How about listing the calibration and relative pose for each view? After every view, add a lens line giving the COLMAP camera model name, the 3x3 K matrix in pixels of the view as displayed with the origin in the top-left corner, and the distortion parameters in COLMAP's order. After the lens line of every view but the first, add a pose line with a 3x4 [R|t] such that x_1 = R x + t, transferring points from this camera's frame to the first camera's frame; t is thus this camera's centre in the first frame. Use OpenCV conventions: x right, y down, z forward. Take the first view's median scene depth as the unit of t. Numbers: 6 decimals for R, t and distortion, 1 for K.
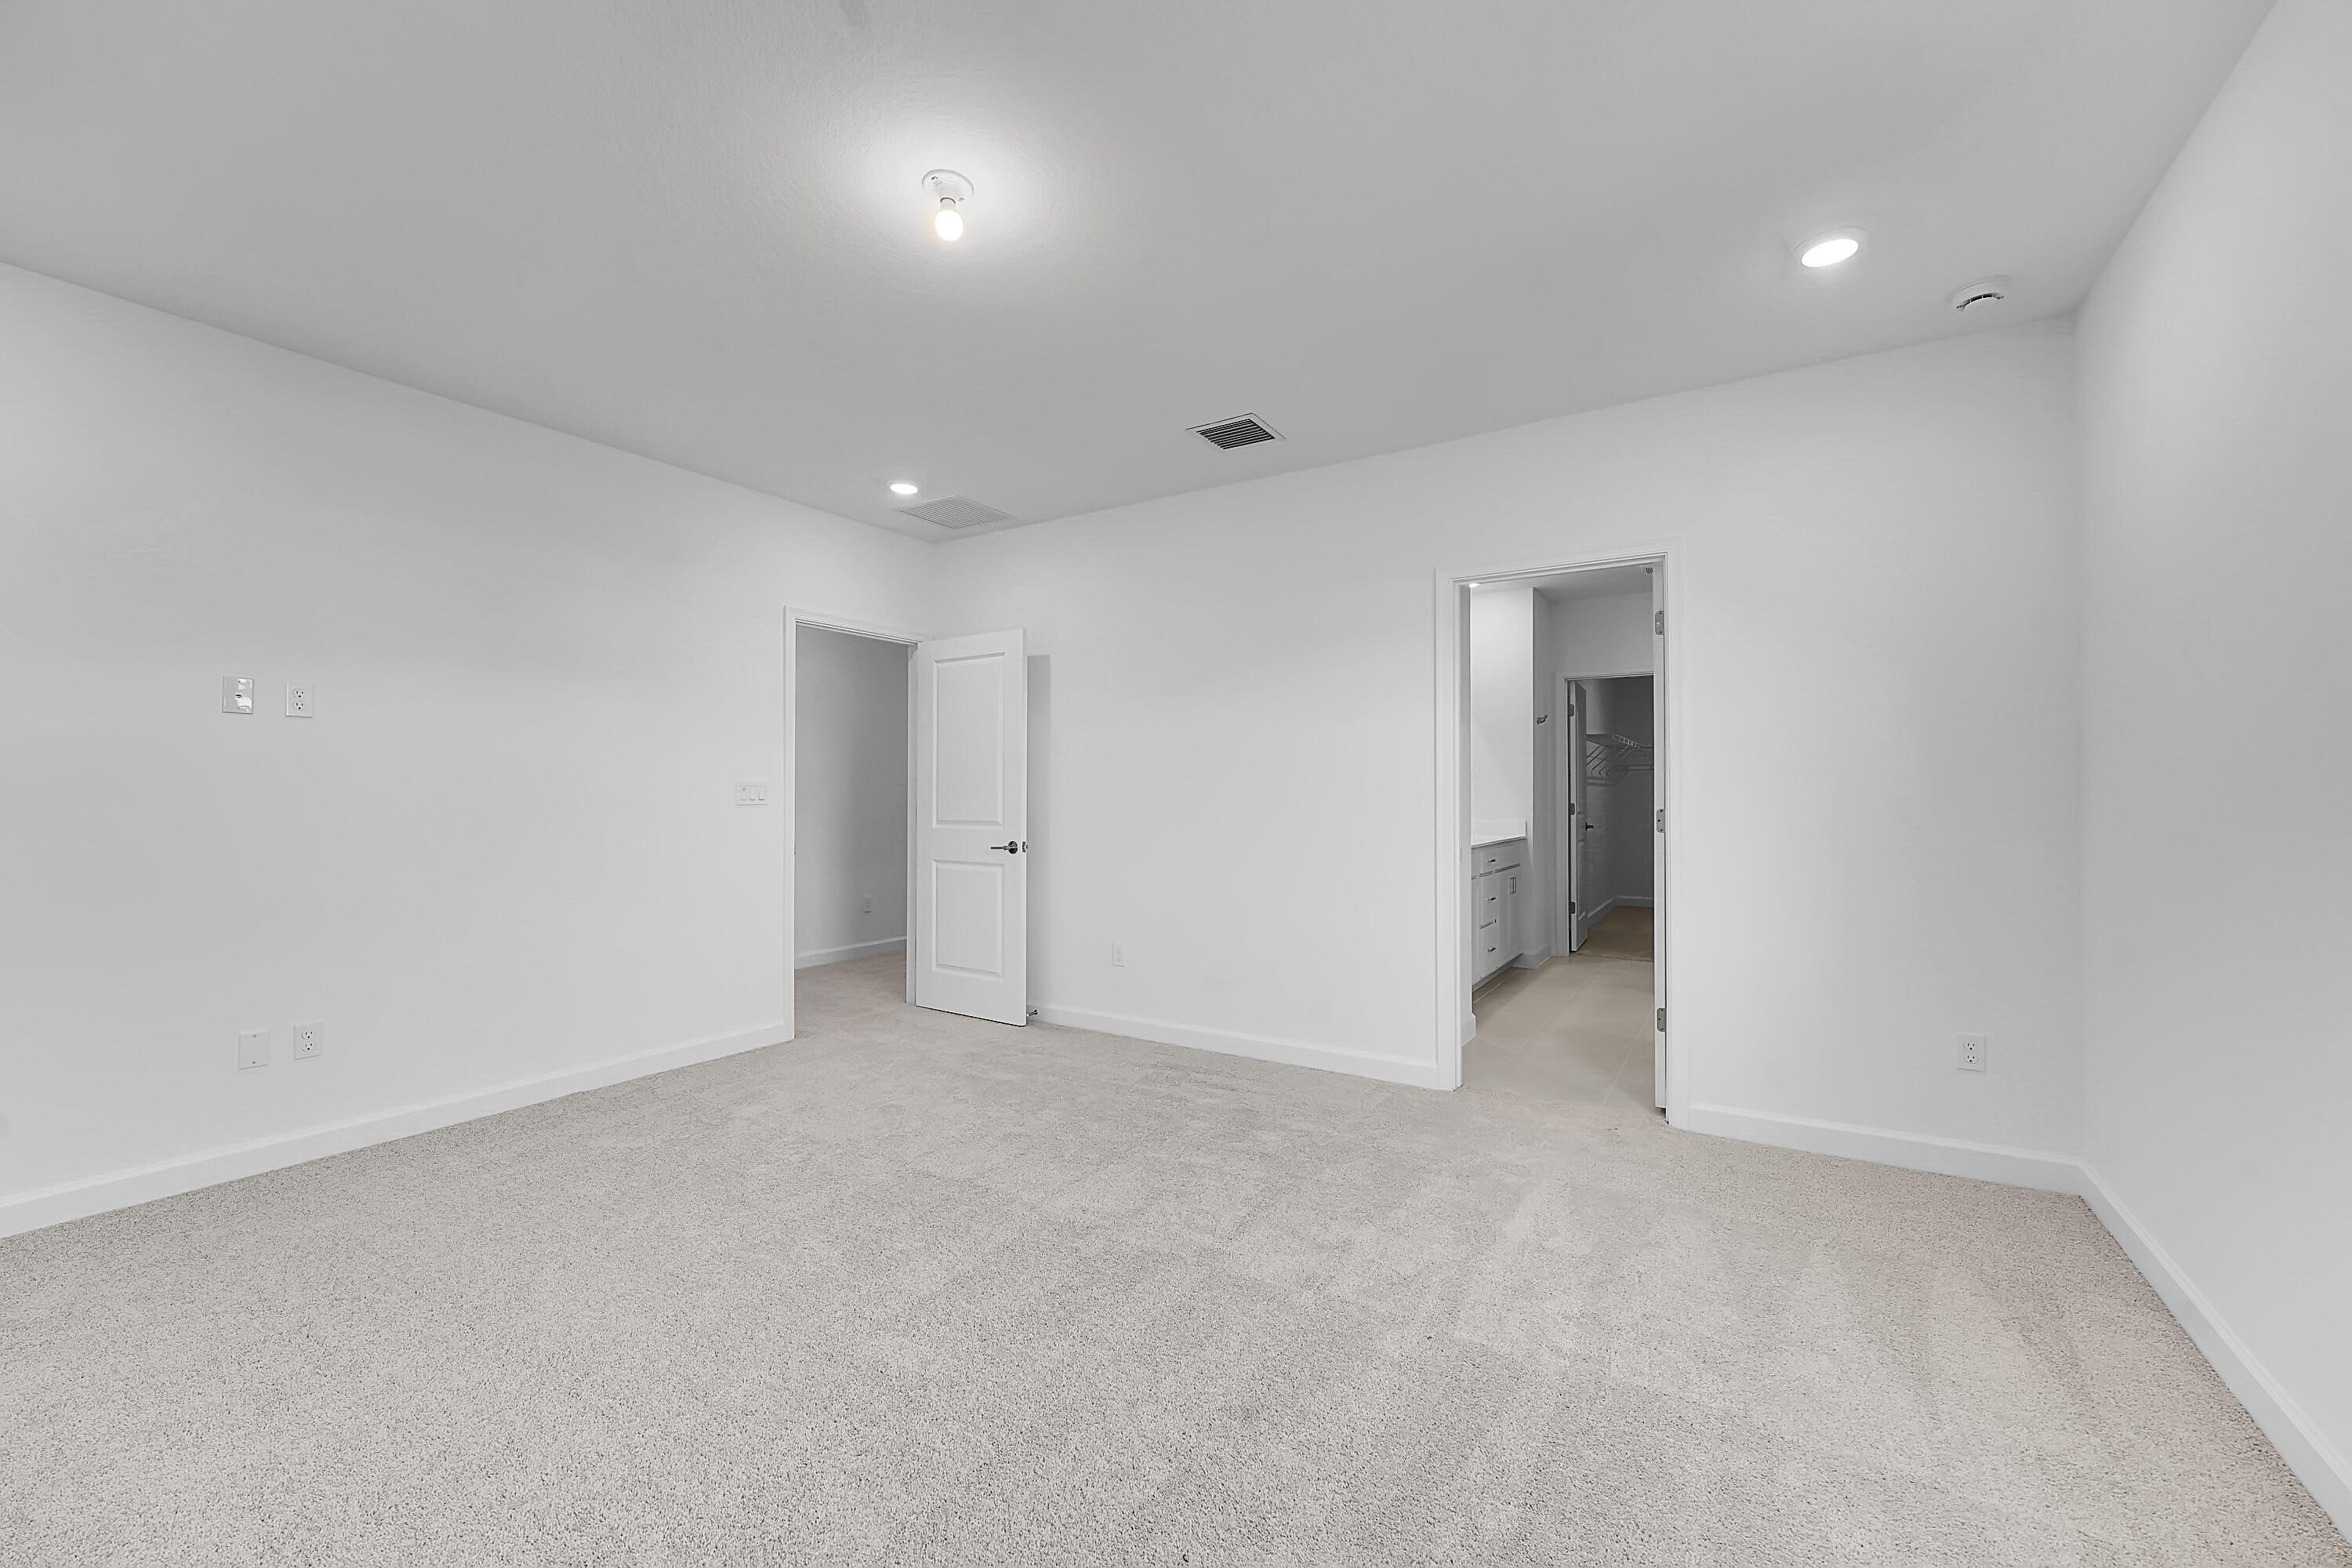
lens RADIAL K [[939.1, 0, 1171.8], [0, 939.1, 787.0], [0, 0, 1]] dist [0.001039, -0.000003]
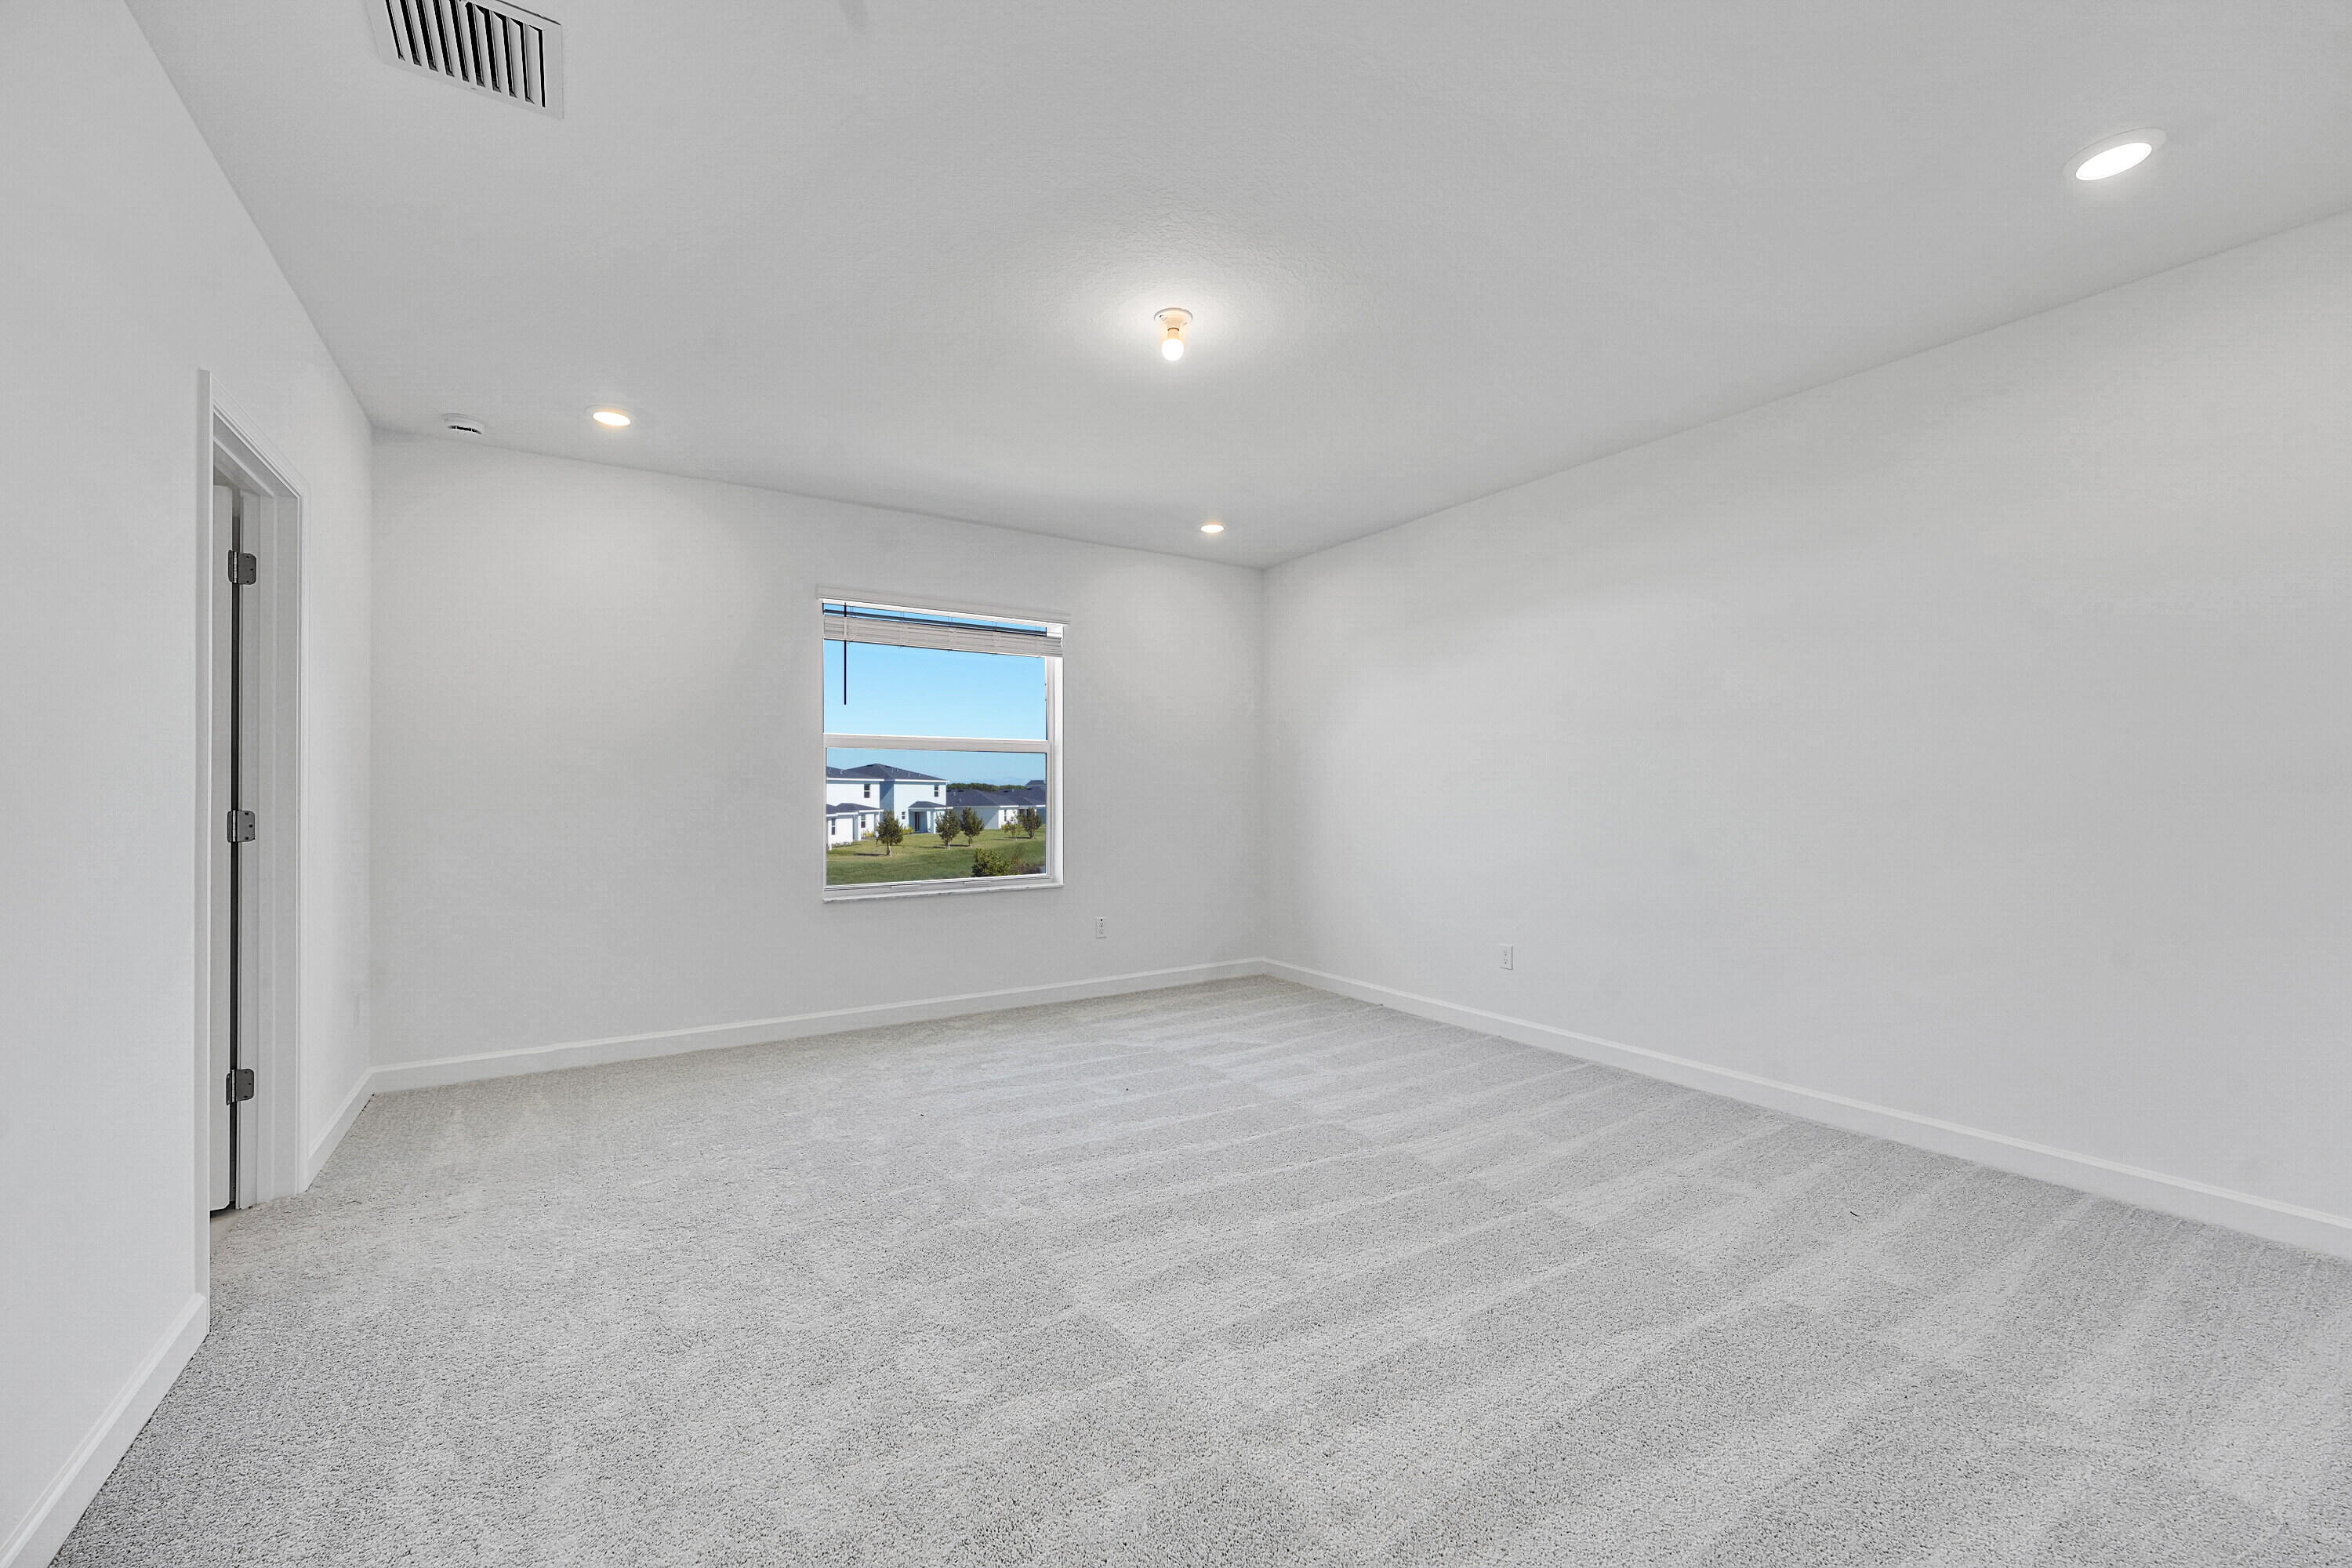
lens RADIAL K [[939.1, 0, 1178.5], [0, 939.1, 787.8], [0, 0, 1]] dist [0.001039, -0.000003]
pose [[0.913998, 0.005065, -0.405688, 0.284166], [-0.001894, 0.999964, 0.008219, -0.001616], [0.405715, -0.006743, 0.913975, -0.178544]]
